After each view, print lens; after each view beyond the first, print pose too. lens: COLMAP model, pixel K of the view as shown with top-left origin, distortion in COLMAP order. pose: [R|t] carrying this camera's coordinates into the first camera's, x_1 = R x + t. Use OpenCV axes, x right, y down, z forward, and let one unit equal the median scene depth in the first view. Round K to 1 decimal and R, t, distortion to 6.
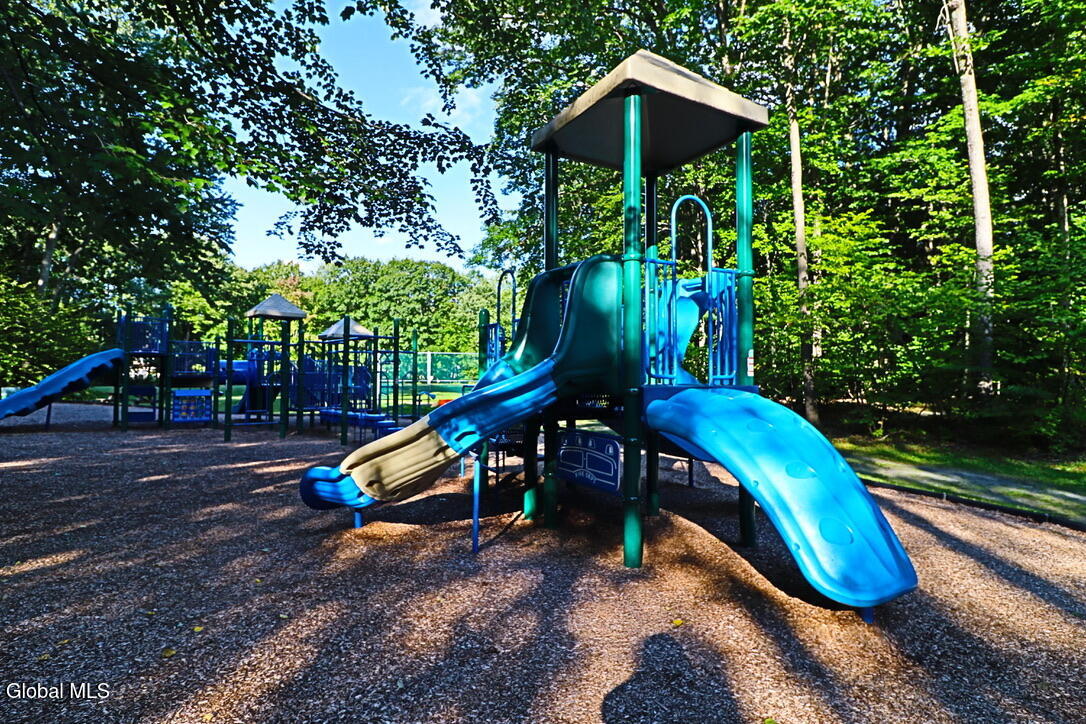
lens RADIAL K [[571.0, 0, 543.0], [0, 571.0, 362.0], [0, 0, 1]] dist [-0.001120, -0.000428]
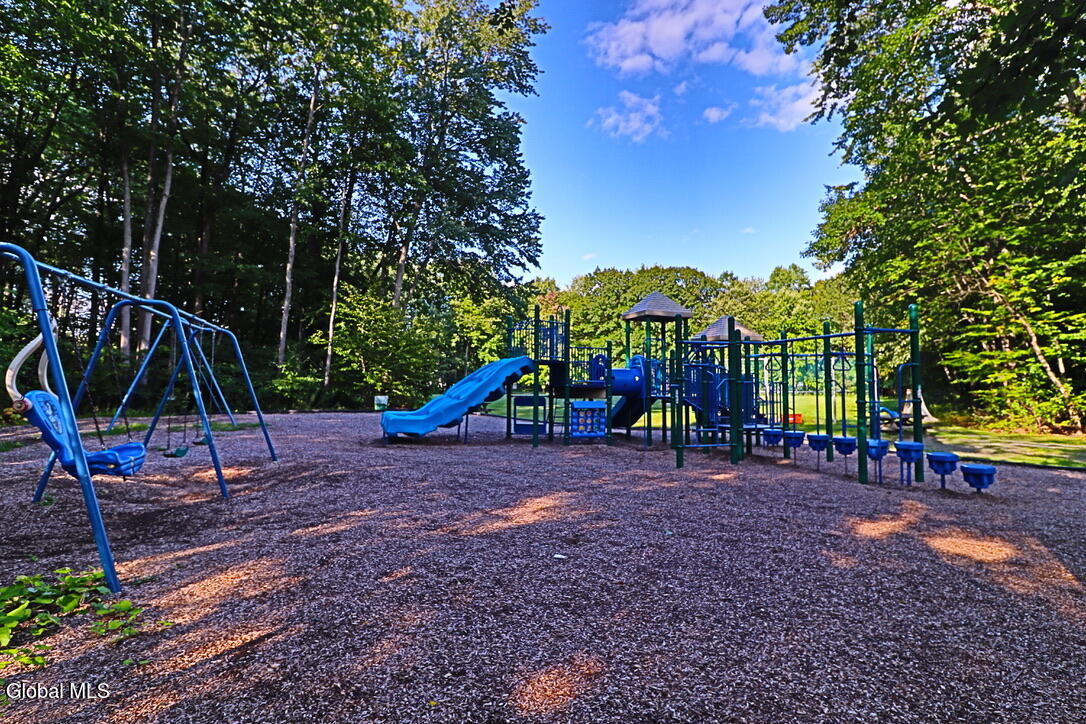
lens RADIAL K [[571.0, 0, 543.0], [0, 571.0, 362.0], [0, 0, 1]] dist [-0.001120, -0.000428]
pose [[0.918760, -0.014348, -0.394555, -0.034037], [0.007858, 0.999806, -0.018061, 0.000268], [0.394738, 0.013494, 0.918695, 0.015318]]
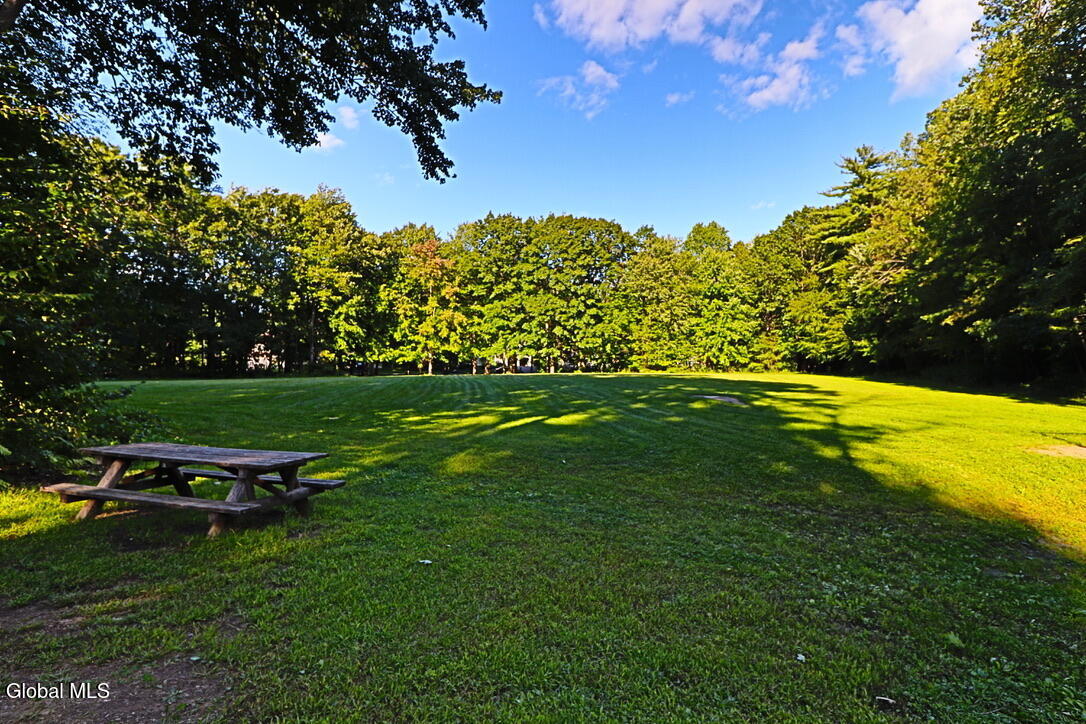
lens RADIAL K [[551.2, 0, 543.0], [0, 551.2, 362.0], [0, 0, 1]] dist [0.000316, -0.000057]
pose [[0.989422, -0.007183, -0.144886, -0.170994], [0.011385, 0.999538, 0.028192, 0.001635], [0.144617, -0.029543, 0.989047, 0.248113]]
